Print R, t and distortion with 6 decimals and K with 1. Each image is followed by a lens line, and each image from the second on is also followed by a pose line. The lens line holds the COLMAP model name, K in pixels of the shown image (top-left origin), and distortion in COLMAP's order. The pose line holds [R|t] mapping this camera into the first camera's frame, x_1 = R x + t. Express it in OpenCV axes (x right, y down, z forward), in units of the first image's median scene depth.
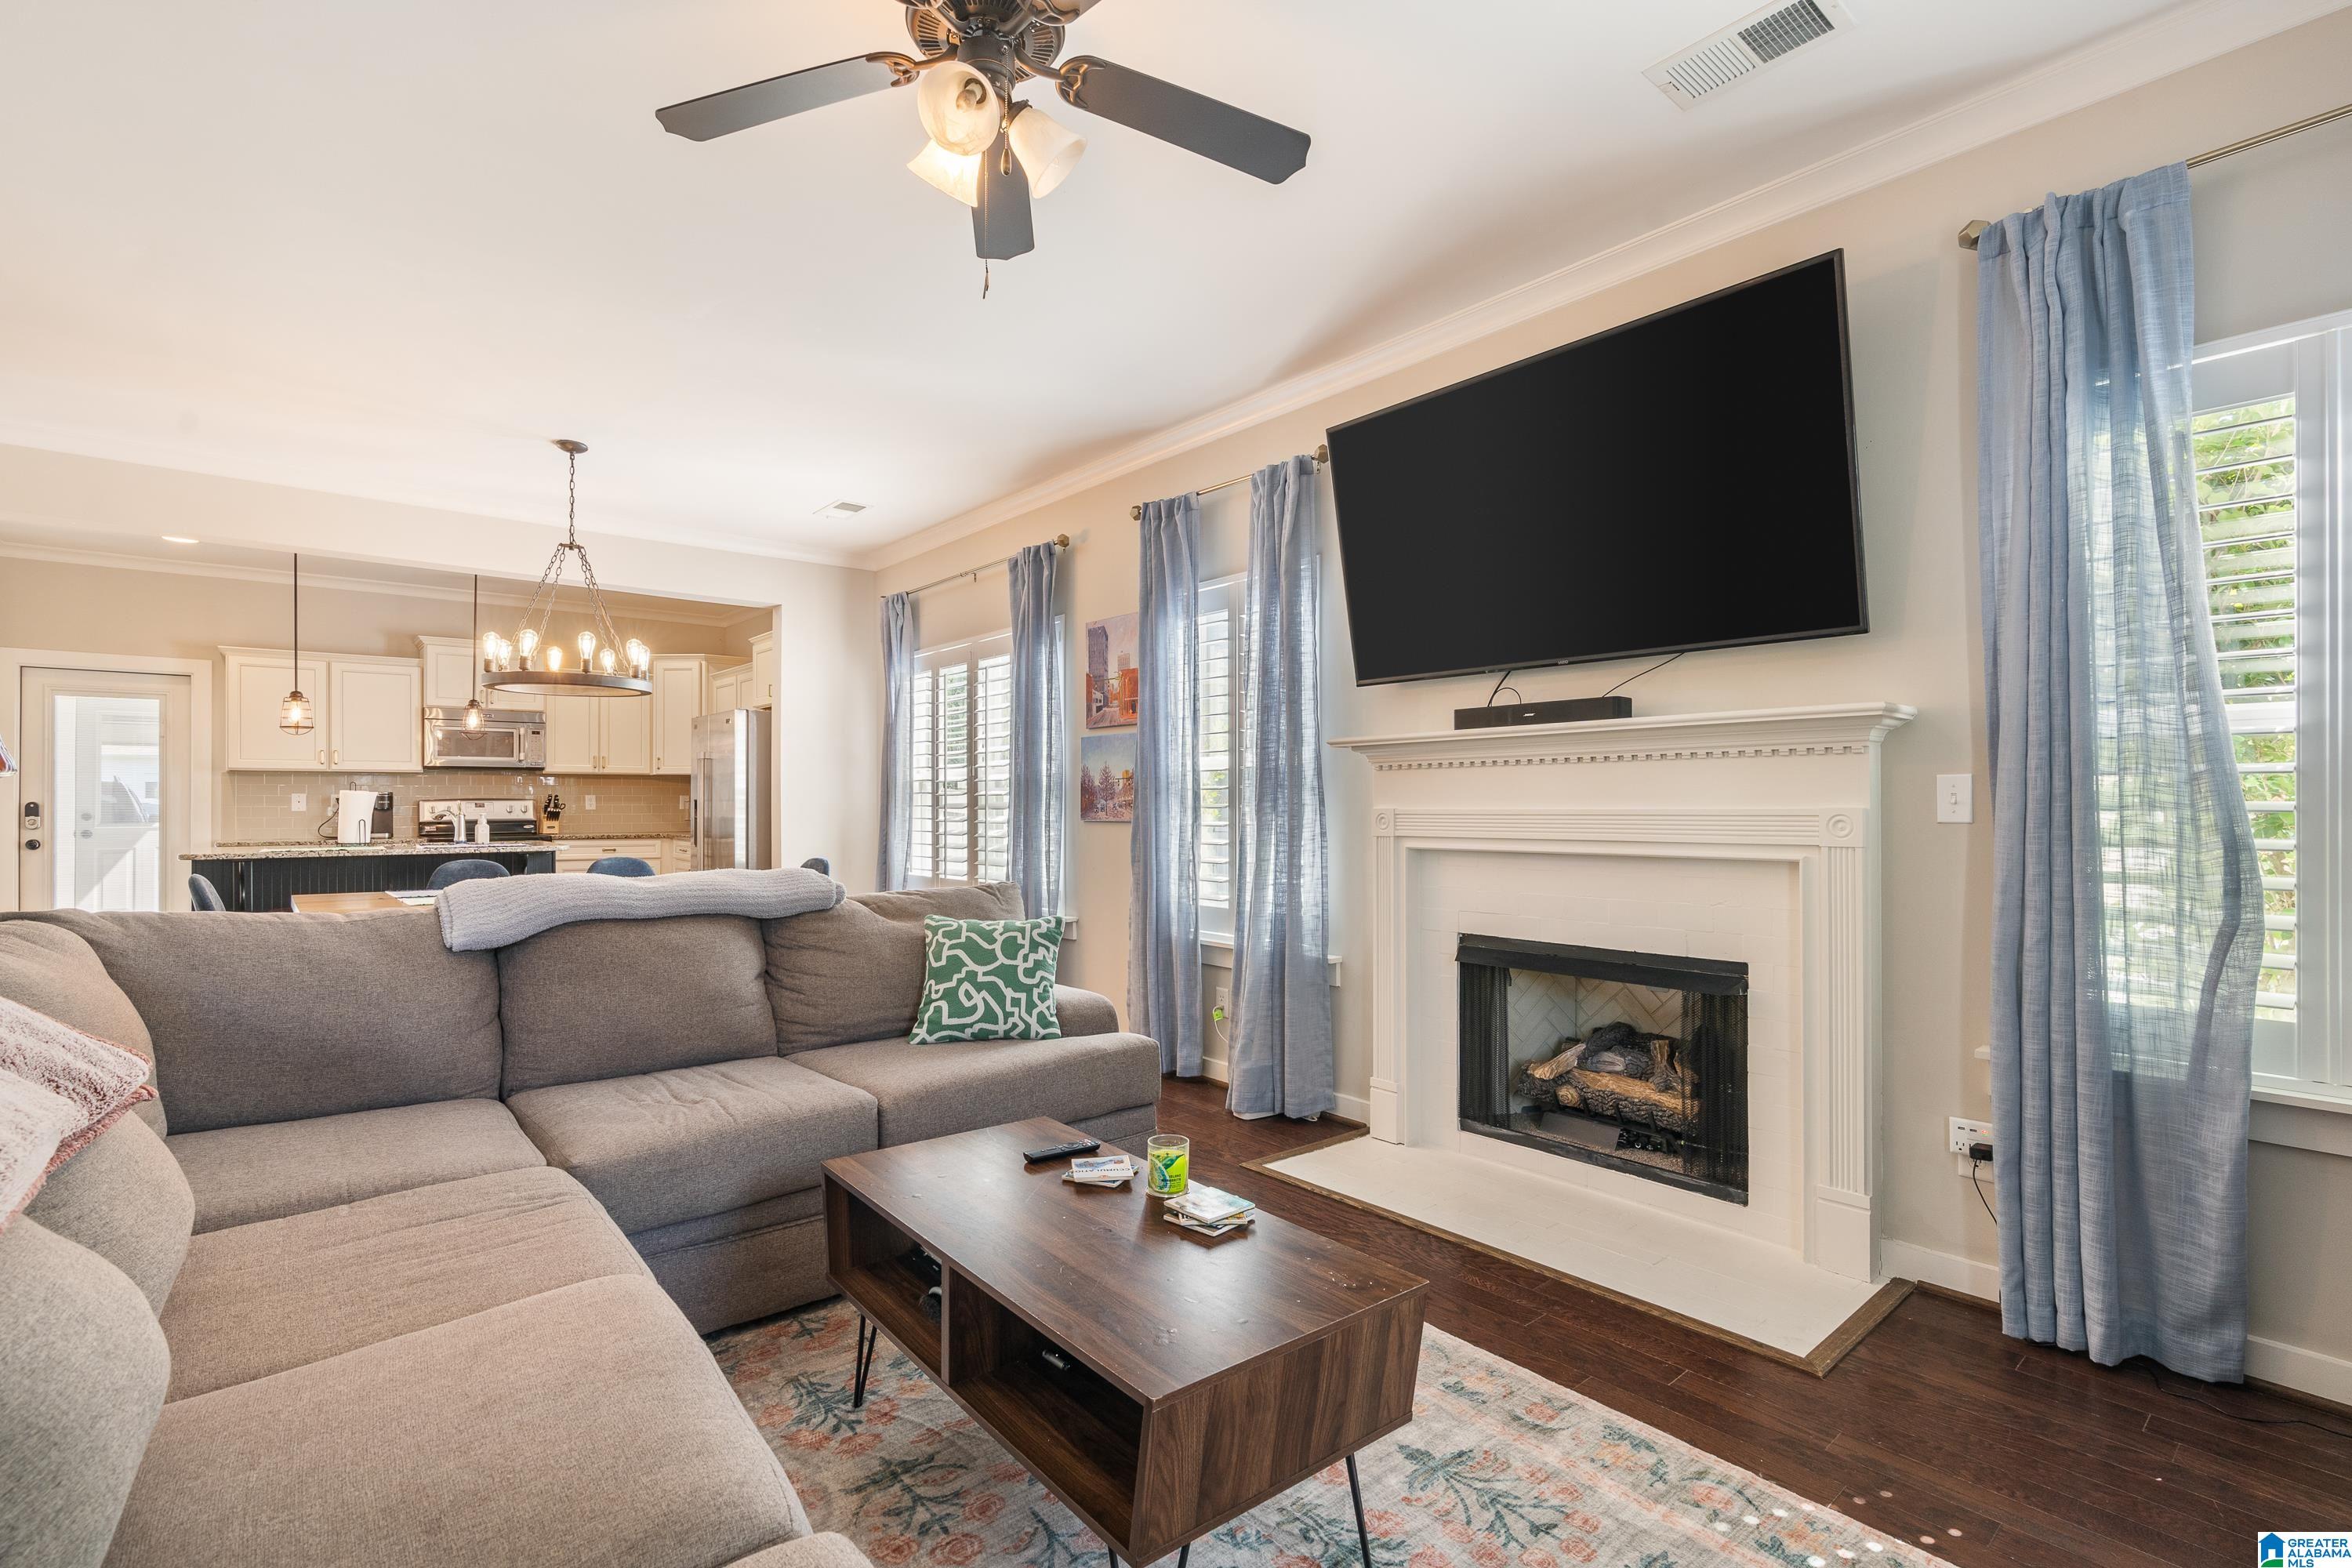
lens RADIAL K [[1070.2, 0, 1178.0], [0, 1070.2, 795.2], [0, 0, 1]] dist [-0.008540, 0.001545]
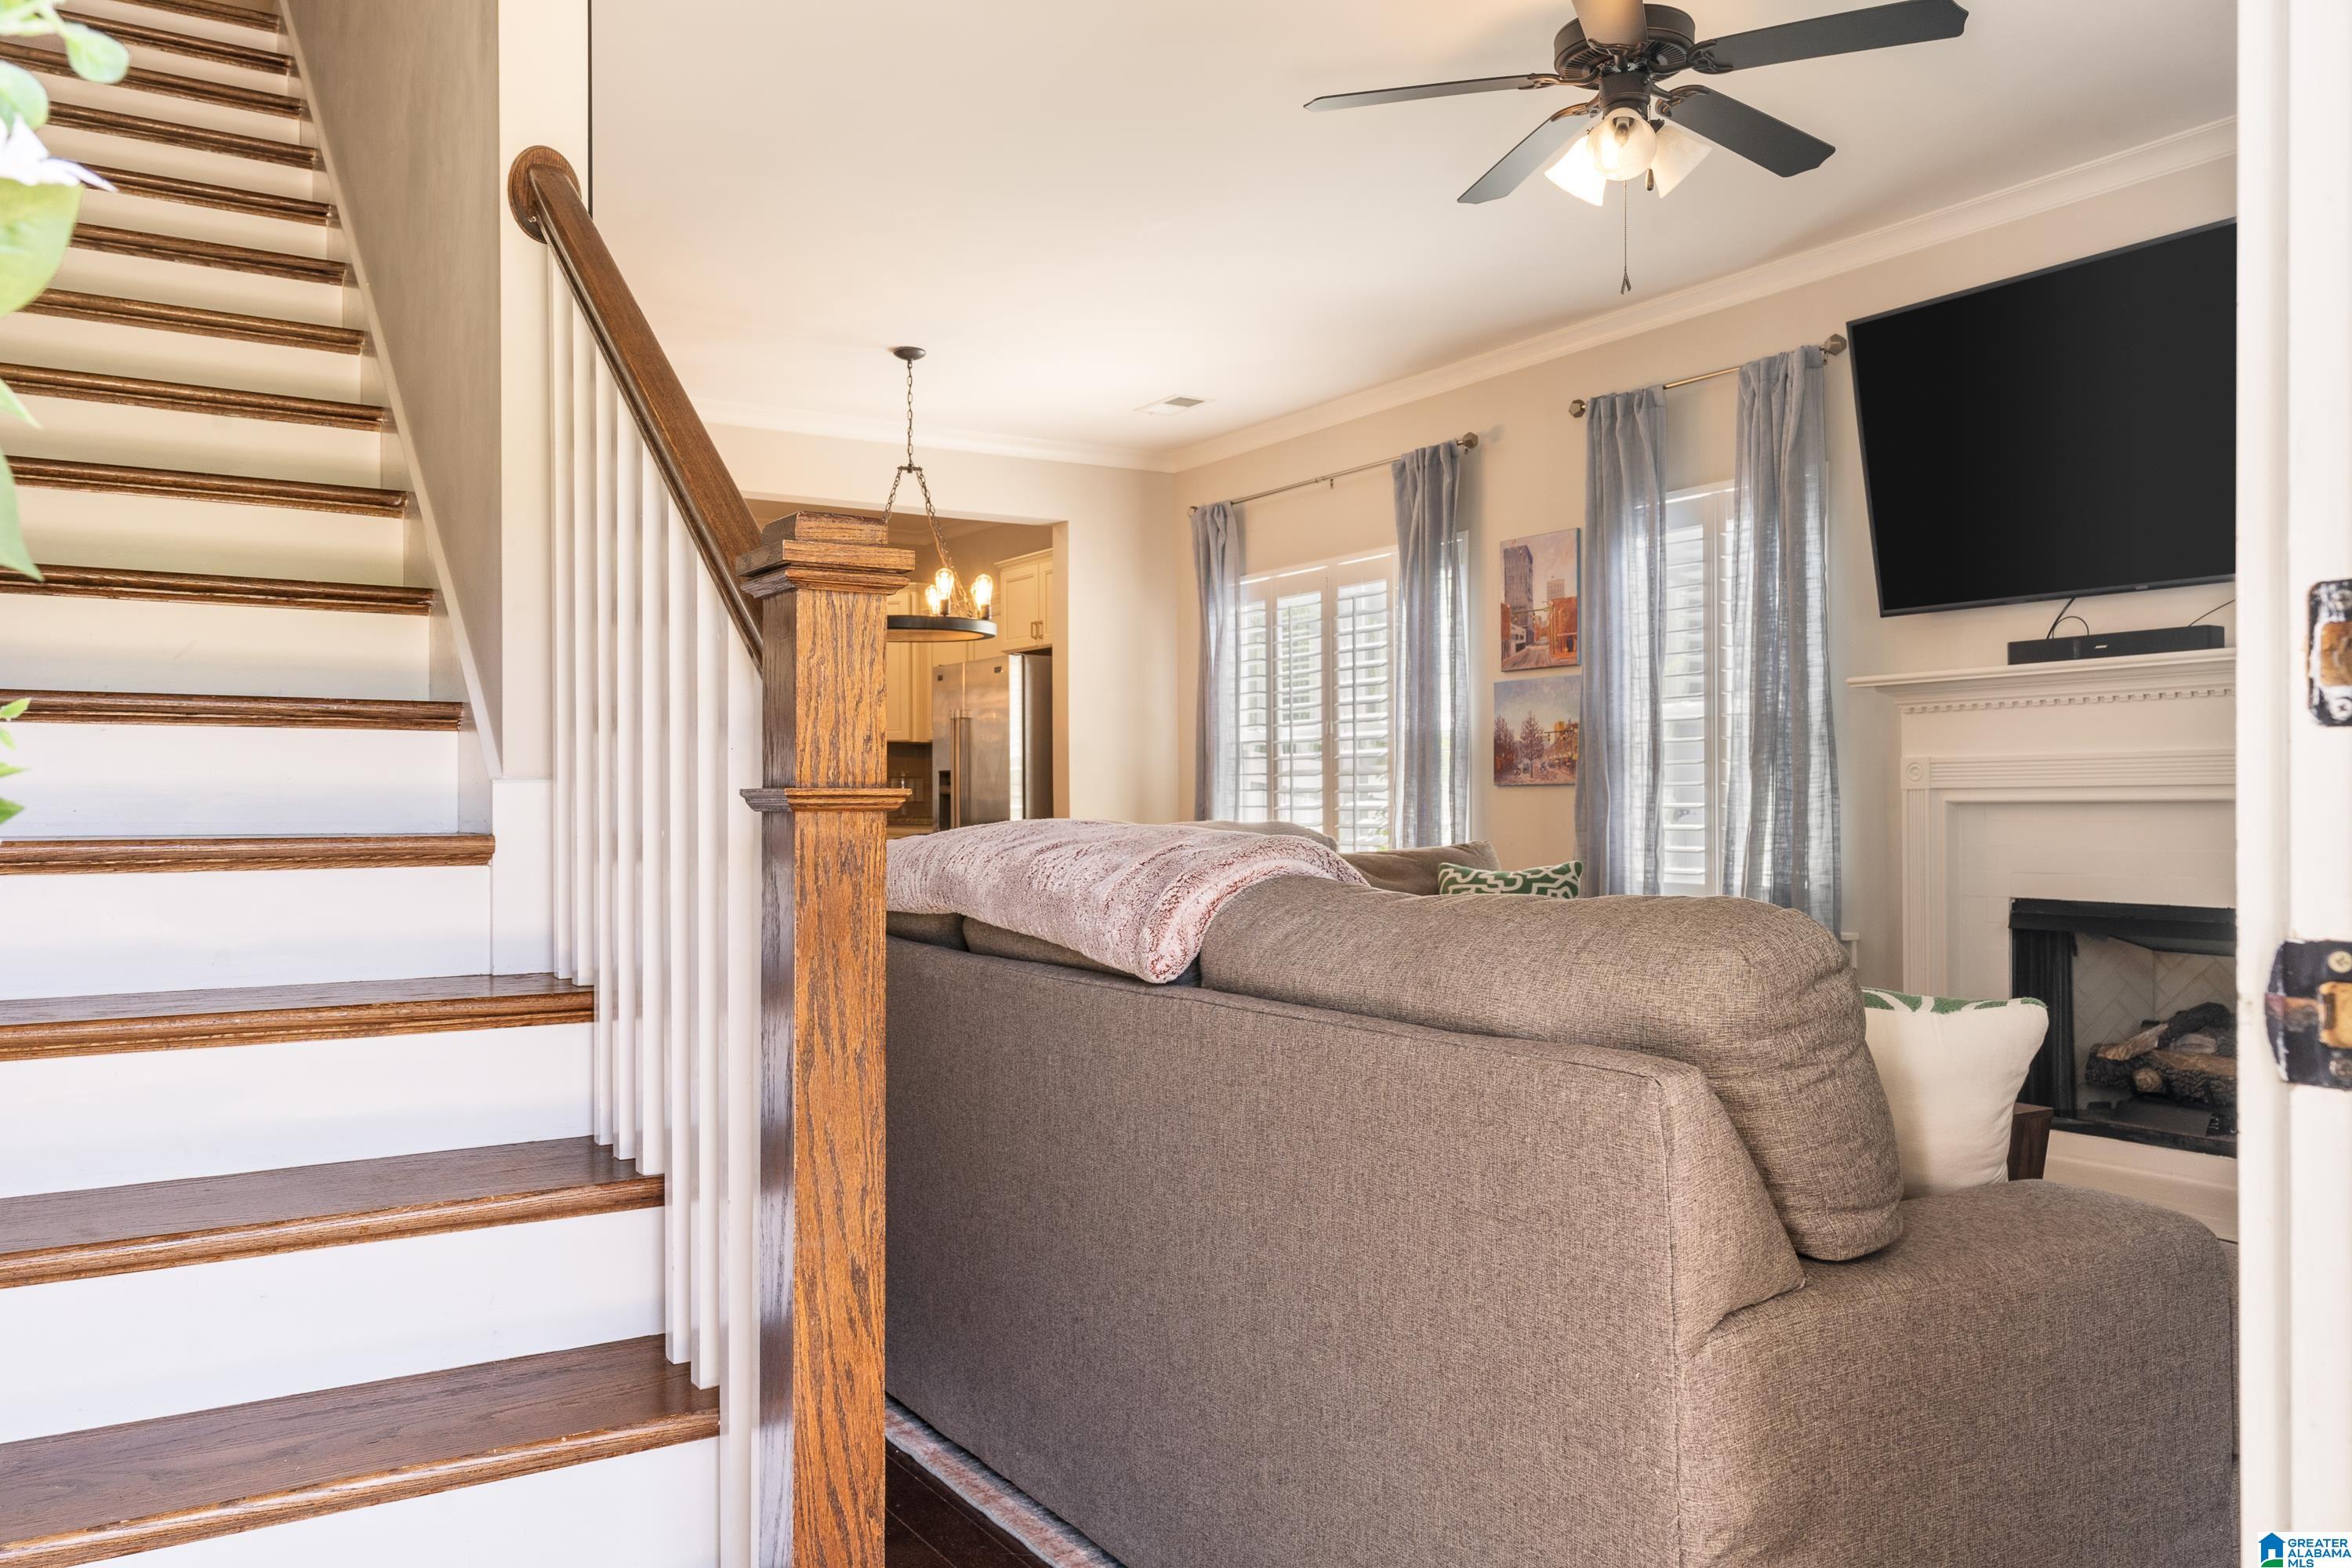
lens RADIAL K [[1772.3, 0, 1189.3], [0, 1772.3, 803.1], [0, 0, 1]] dist [0.008019, 0.005111]
pose [[0.992411, -0.006318, -0.122806, -0.171385], [0.007462, 0.999933, 0.008862, 0.025785], [0.122742, -0.009711, 0.992391, -0.396632]]
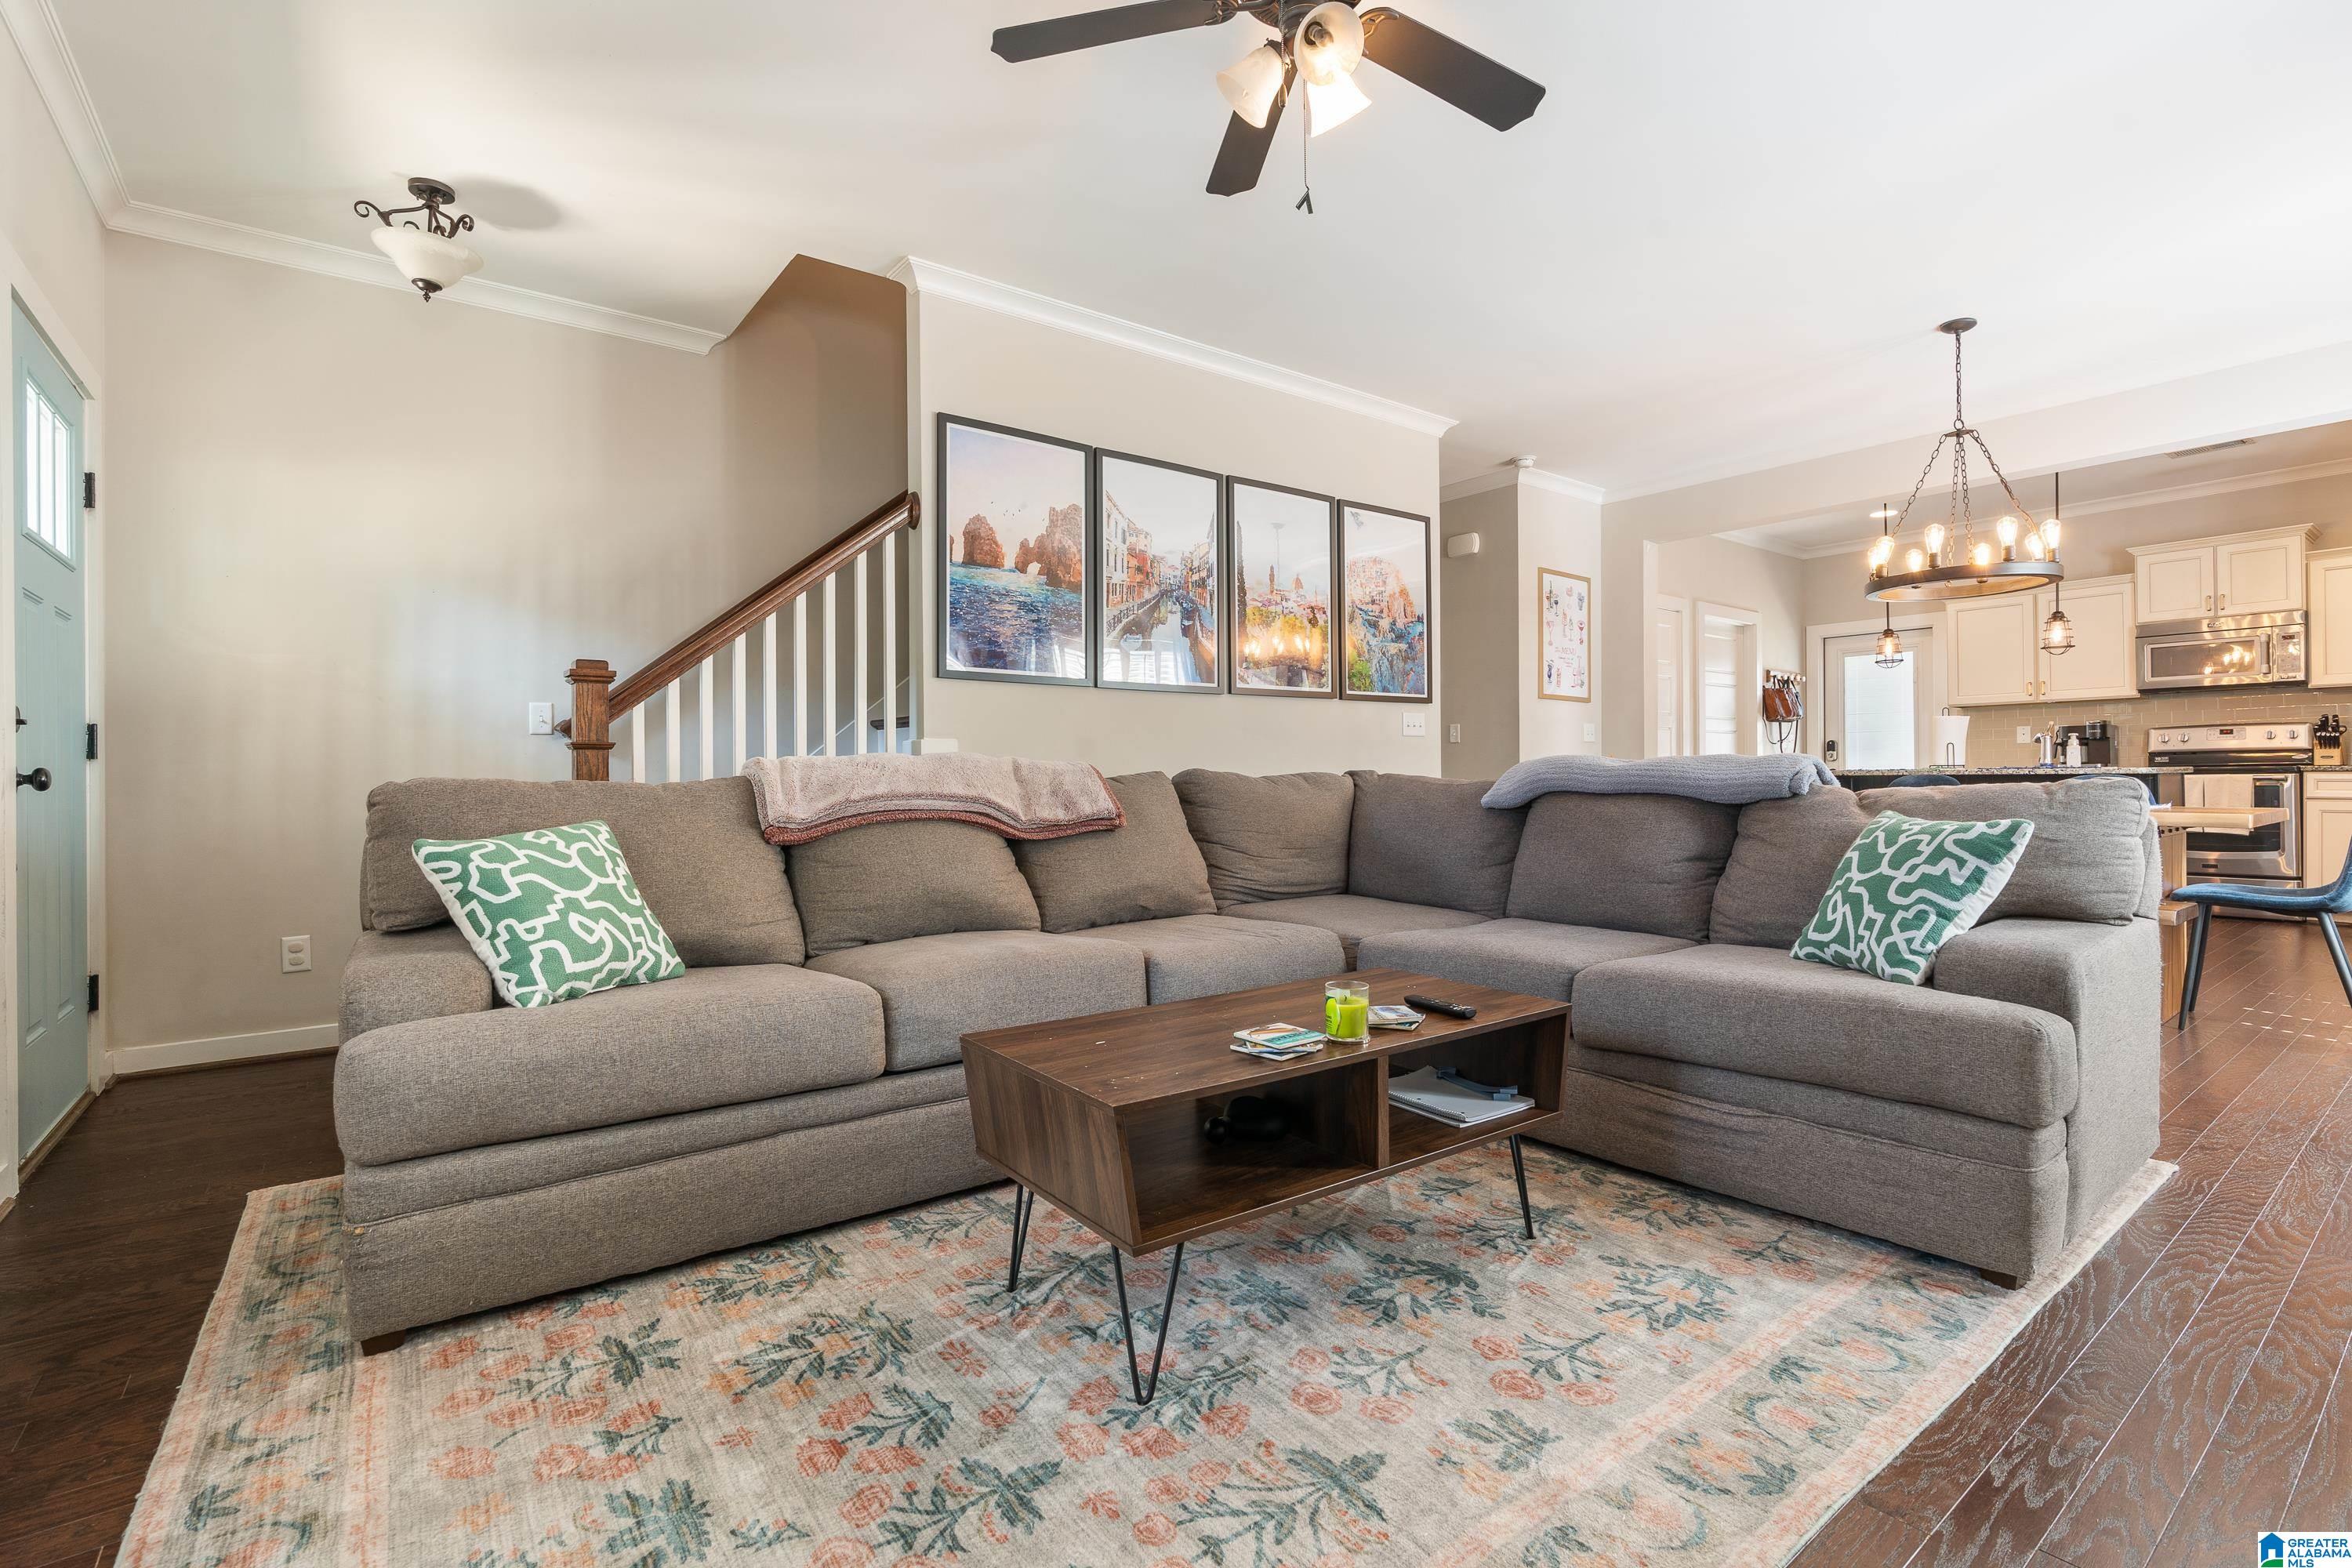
lens RADIAL K [[1070.2, 0, 1172.5], [0, 1070.2, 775.2], [0, 0, 1]] dist [-0.008540, 0.001545]
pose [[-0.054492, -0.002903, -0.998510, 0.391911], [0.016916, 0.999850, -0.003830, 0.056019], [0.998371, -0.017100, -0.054435, 0.366837]]
